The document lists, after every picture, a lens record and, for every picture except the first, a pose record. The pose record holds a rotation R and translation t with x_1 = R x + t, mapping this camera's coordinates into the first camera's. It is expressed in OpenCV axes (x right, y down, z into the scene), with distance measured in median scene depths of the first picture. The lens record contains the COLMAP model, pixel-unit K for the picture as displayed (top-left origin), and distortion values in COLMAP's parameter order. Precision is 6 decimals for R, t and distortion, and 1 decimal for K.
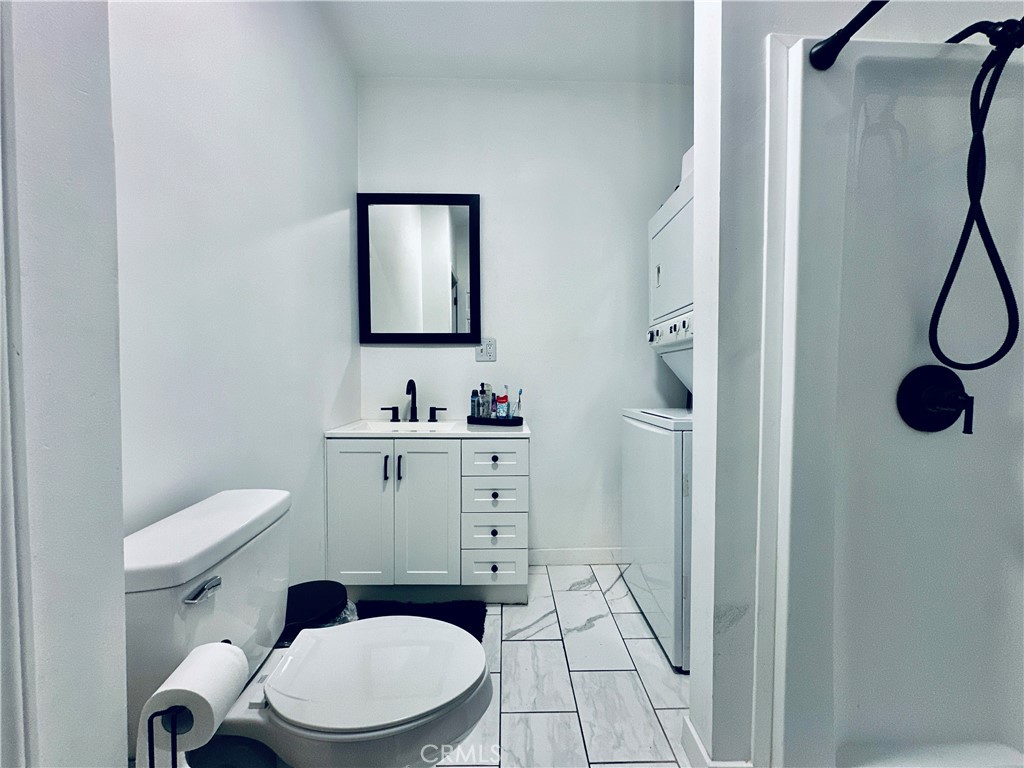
lens RADIAL K [[410.0, 0, 512.8], [0, 410.0, 384.3], [0, 0, 1]] dist [-0.003777, 0.000327]
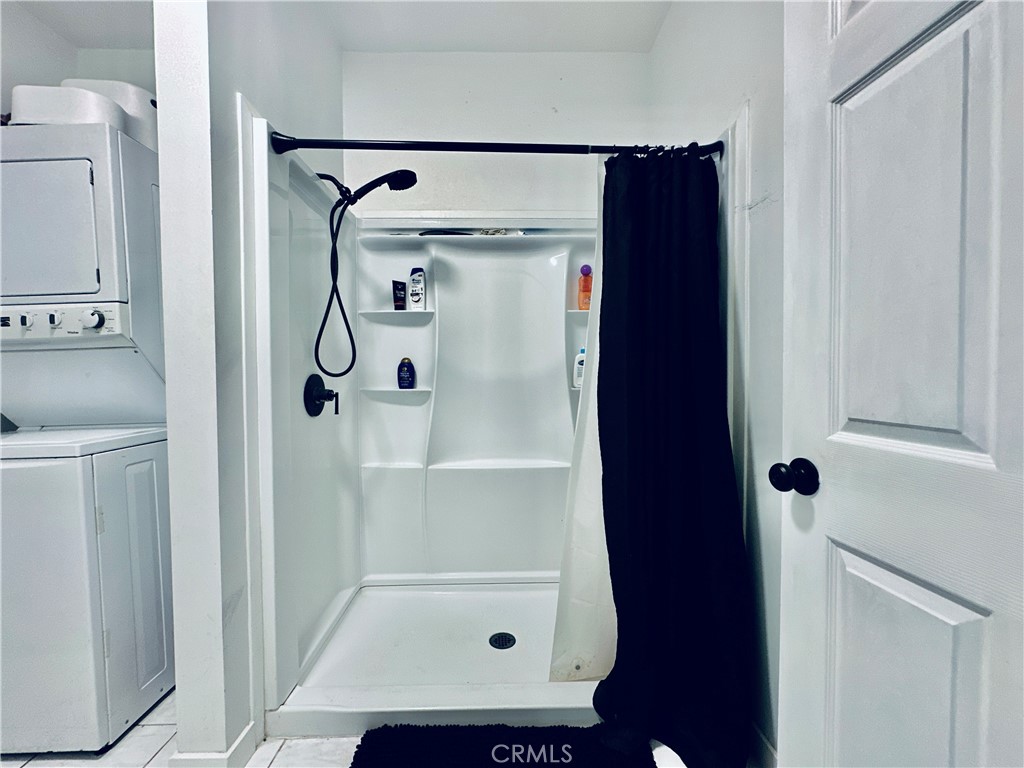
lens RADIAL K [[410.0, 0, 512.8], [0, 410.0, 384.3], [0, 0, 1]] dist [-0.003777, 0.000327]
pose [[-0.000429, -0.024964, 0.999688, -0.308570], [0.039403, 0.998912, 0.024961, -0.009142], [-0.999223, 0.039402, 0.000555, 0.132745]]
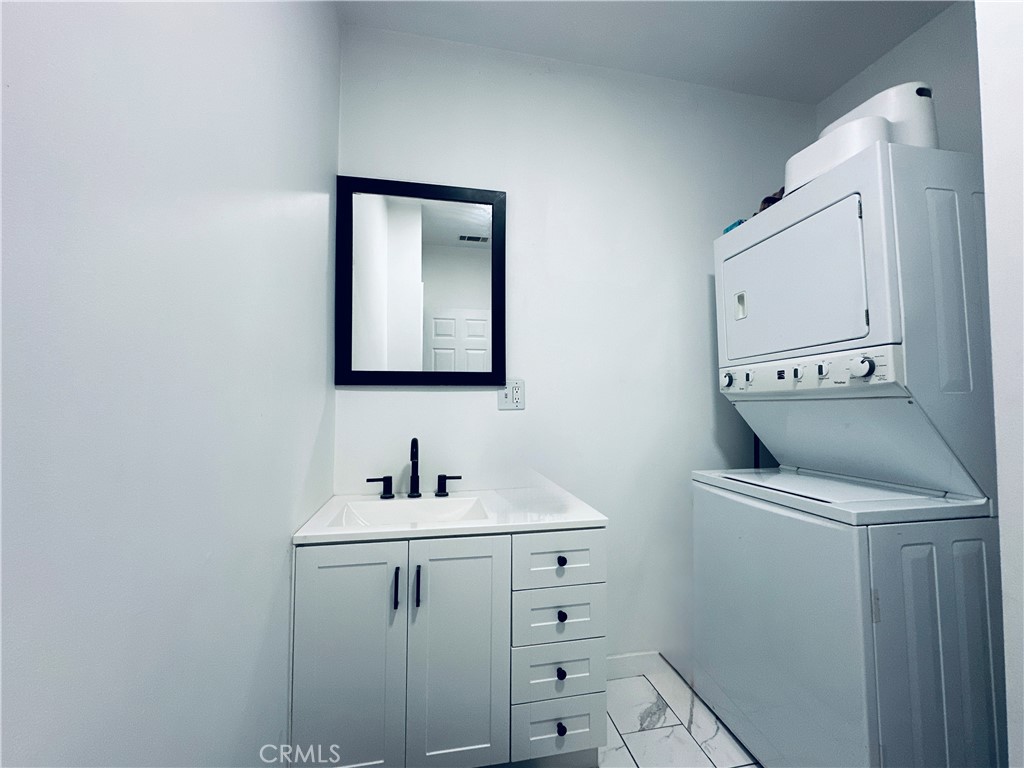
lens RADIAL K [[410.0, 0, 512.8], [0, 410.0, 384.3], [0, 0, 1]] dist [-0.003777, 0.000327]
pose [[0.985165, 0.006174, 0.171498, -0.238382], [0.005288, 0.997786, -0.066298, -0.065524], [-0.171528, 0.066222, 0.982951, 0.323772]]
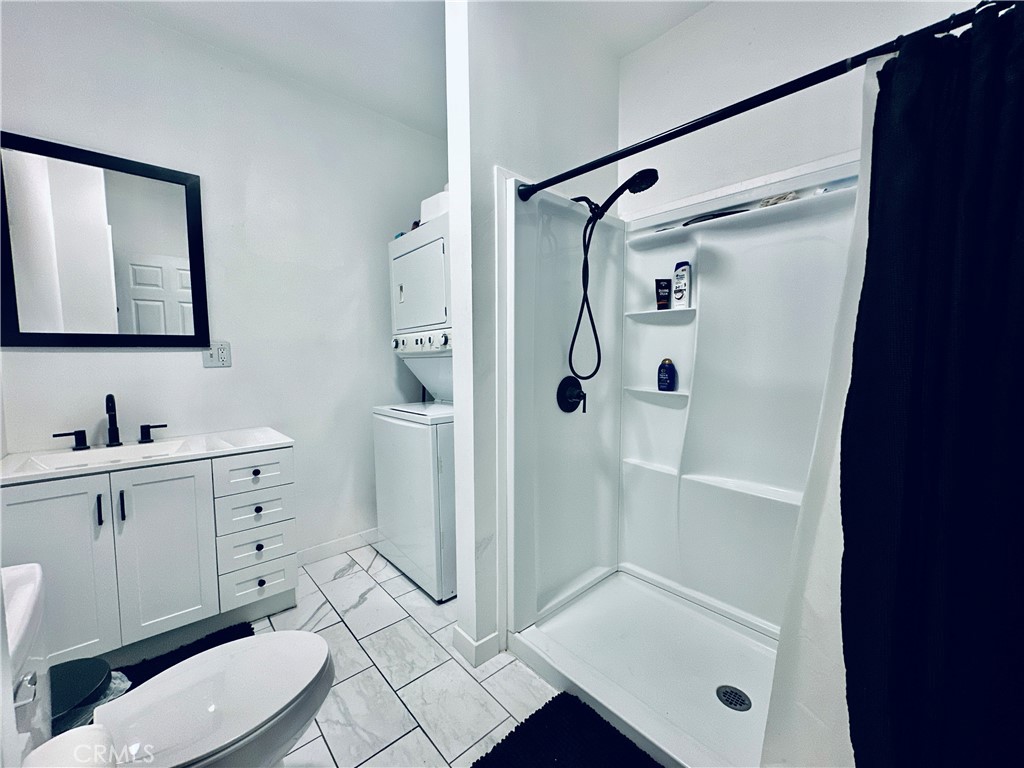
lens RADIAL K [[410.0, 0, 512.8], [0, 410.0, 384.3], [0, 0, 1]] dist [-0.003777, 0.000327]
pose [[0.757599, -0.053684, 0.650508, -0.199843], [0.023711, 0.998218, 0.054765, -0.065003], [-0.652289, -0.026066, 0.757522, -0.122928]]
